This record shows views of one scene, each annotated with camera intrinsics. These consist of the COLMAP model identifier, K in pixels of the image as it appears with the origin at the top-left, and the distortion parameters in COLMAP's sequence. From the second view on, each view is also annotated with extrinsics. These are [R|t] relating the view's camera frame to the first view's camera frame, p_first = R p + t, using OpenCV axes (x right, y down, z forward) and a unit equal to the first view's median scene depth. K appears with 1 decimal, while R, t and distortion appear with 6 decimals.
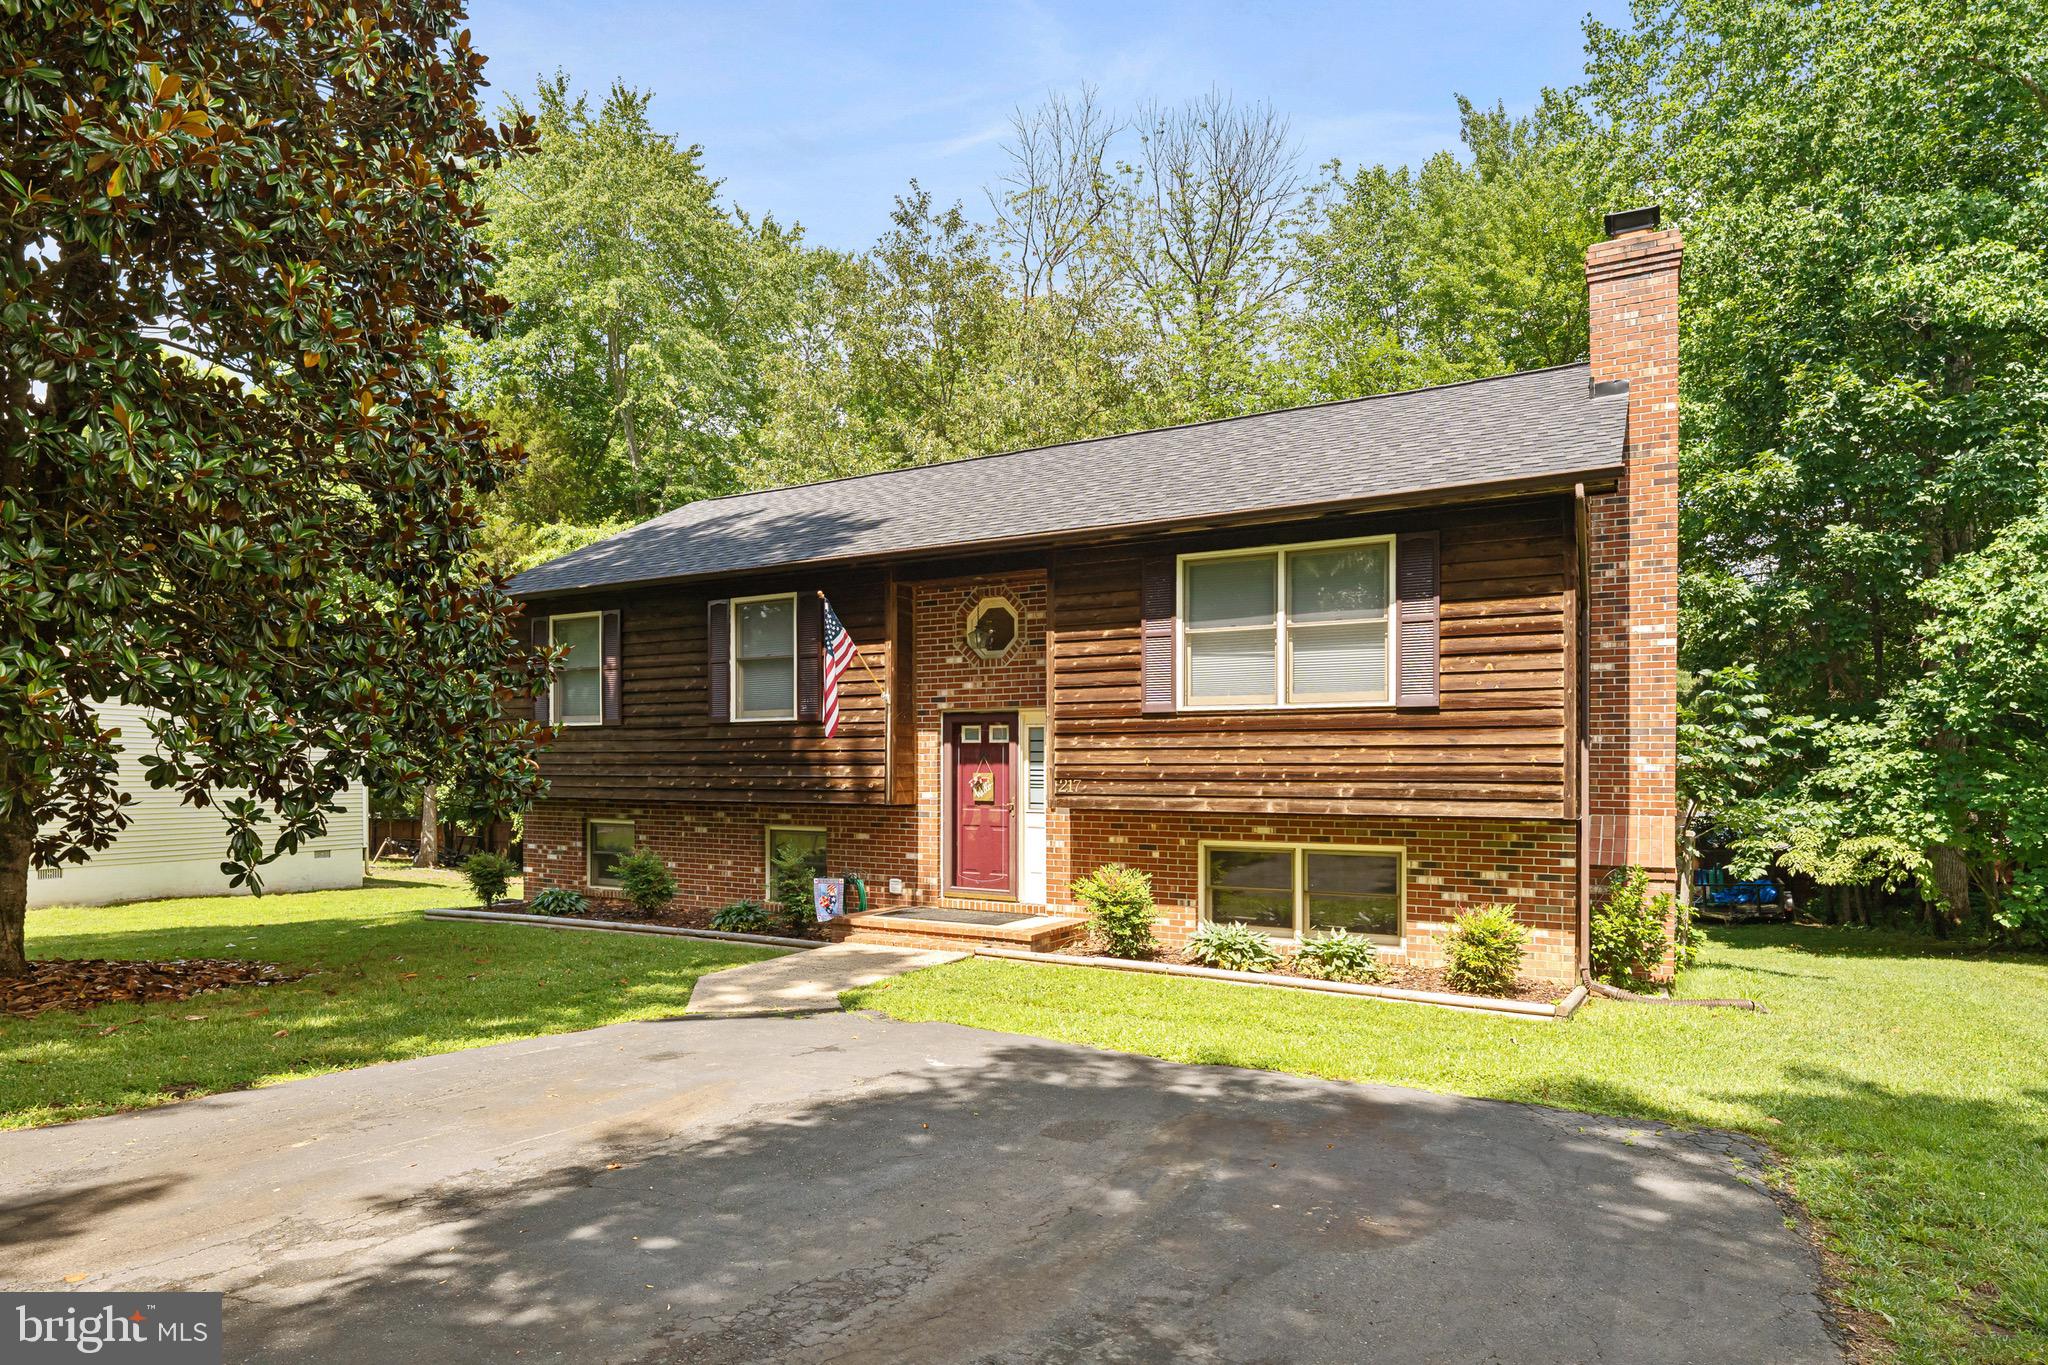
lens RADIAL K [[1167.2, 0, 961.1], [0, 1167.2, 771.7], [0, 0, 1]] dist [-0.019866, 0.001786]
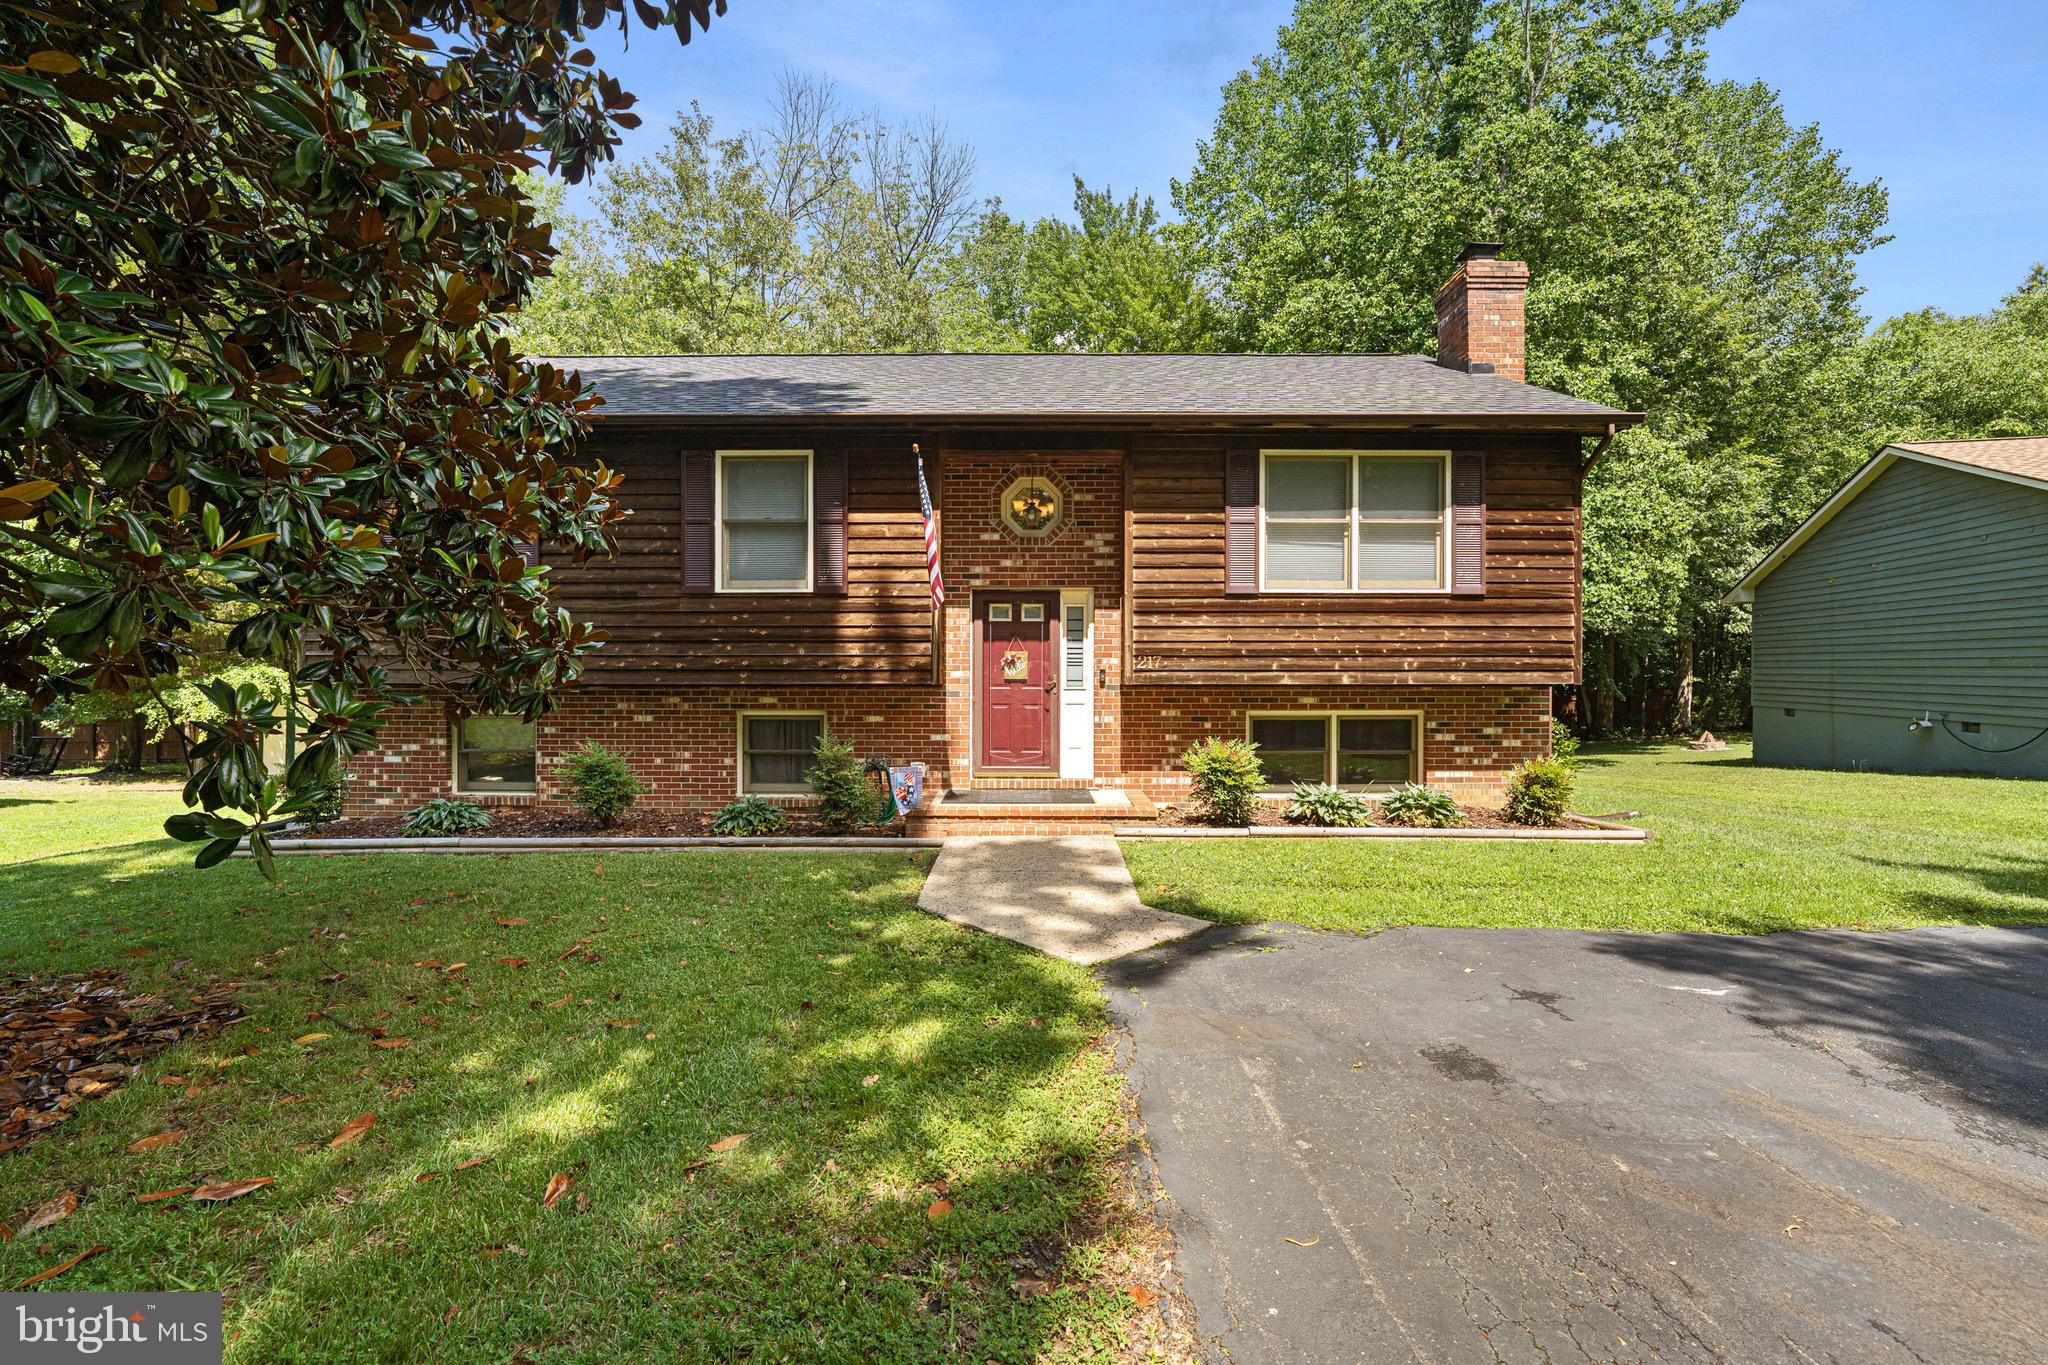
lens RADIAL K [[857.0, 0, 1031.0], [0, 857.0, 661.7], [0, 0, 1]] dist [-0.029177, 0.002929]
pose [[0.858381, -0.000513, 0.513013, -0.360524], [0.002365, 0.999993, -0.002956, 0.012735], [-0.513008, 0.003751, 0.858376, 0.376618]]
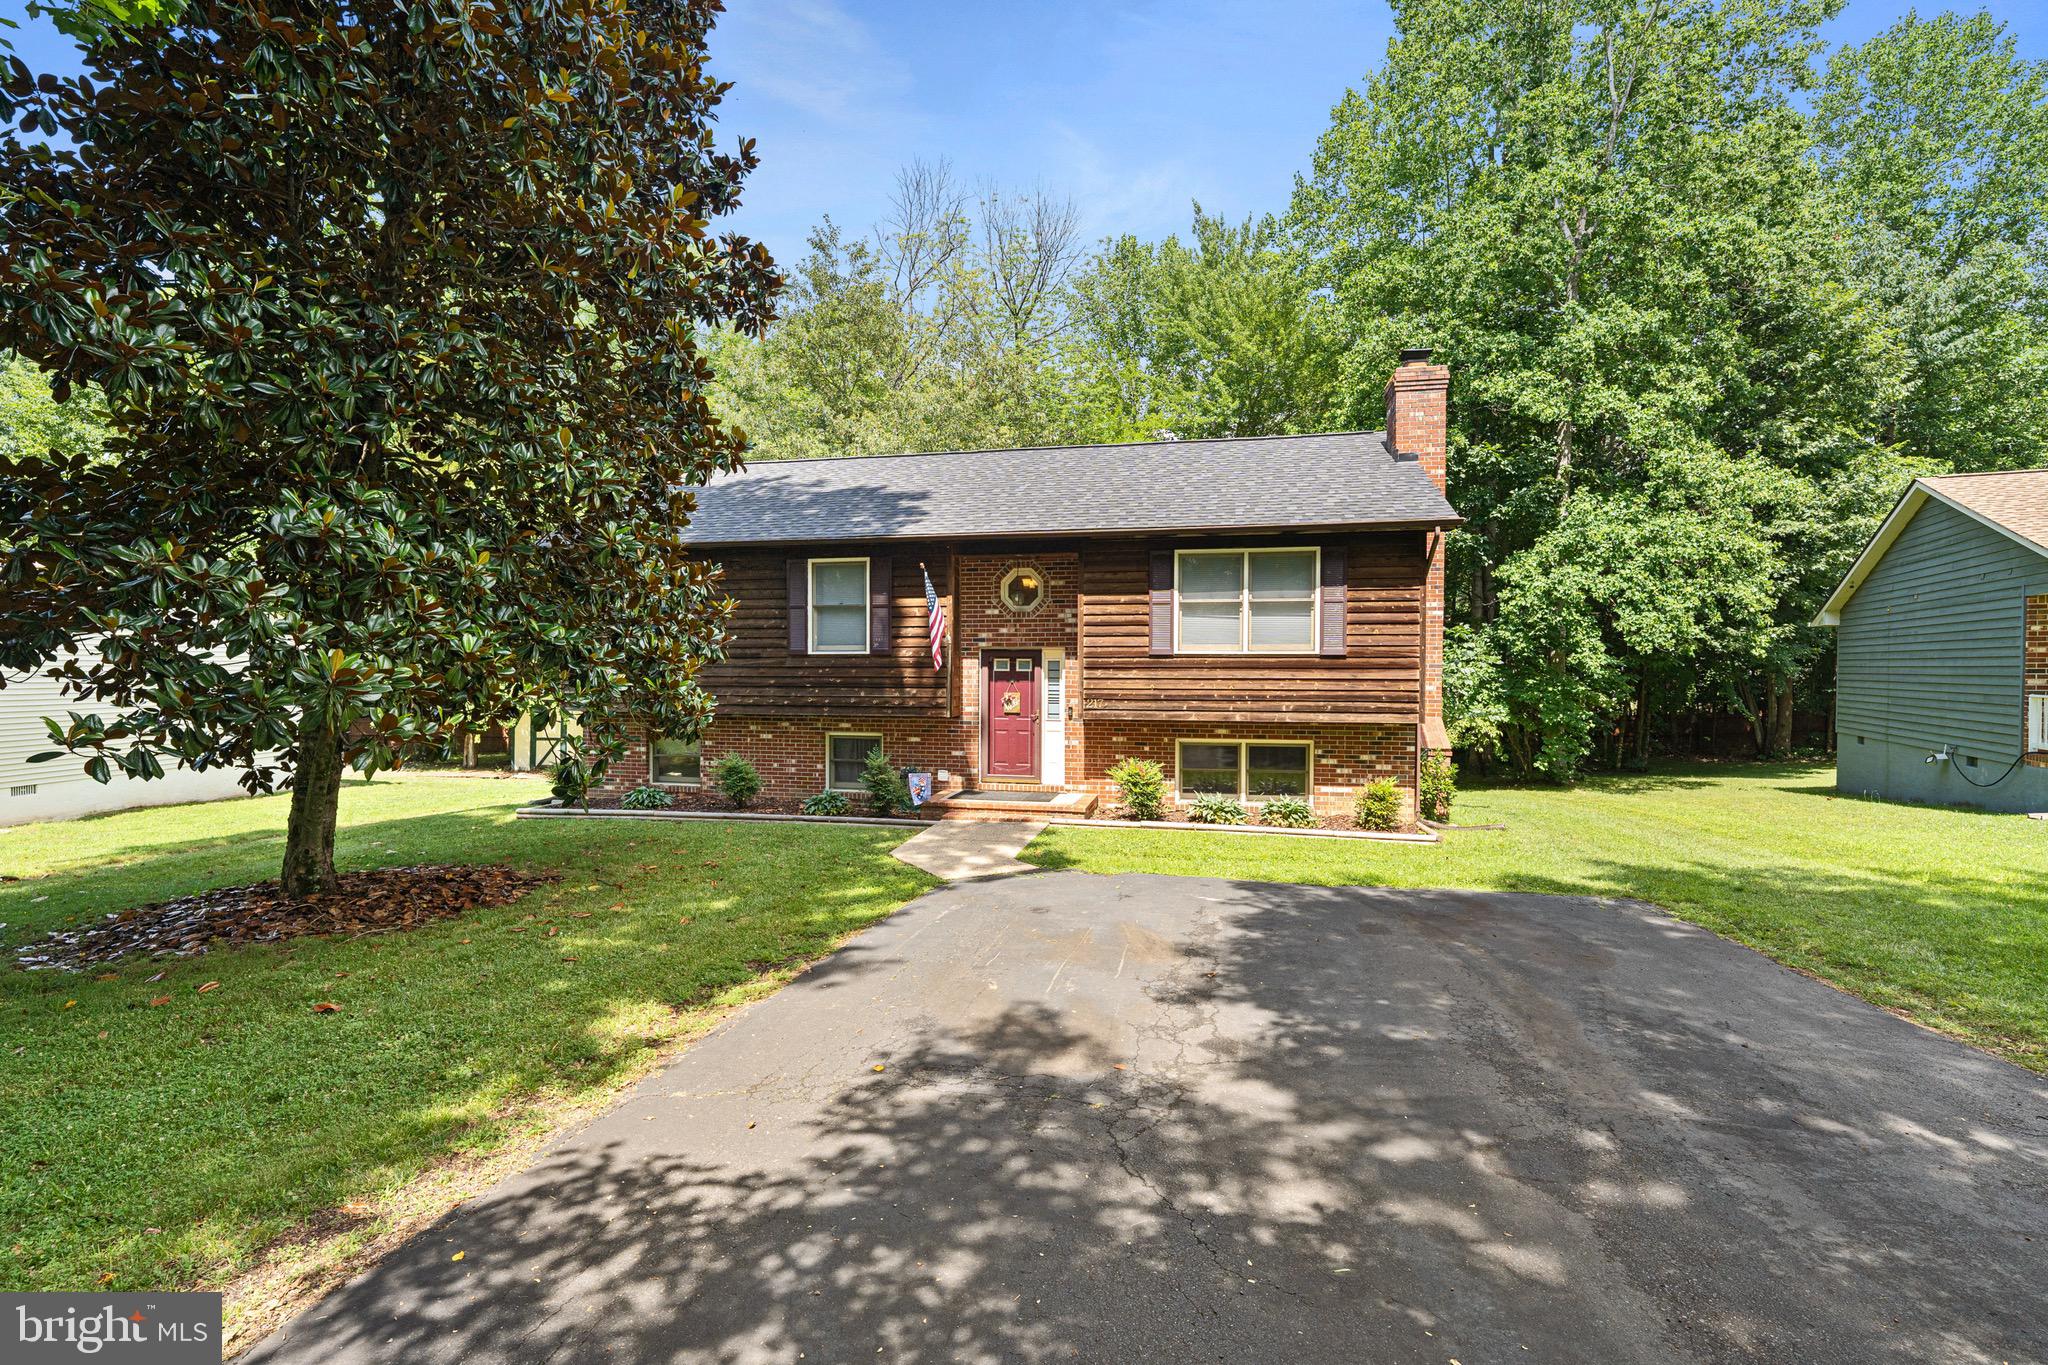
lens RADIAL K [[925.5, 0, 1022.3], [0, 925.5, 670.5], [0, 0, 1]] dist [-0.025769, -0.000031]
pose [[0.947561, -0.004506, 0.319544, -0.336975], [0.001889, 0.999962, 0.008499, -0.036269], [-0.319570, -0.007450, 0.947533, -0.058434]]
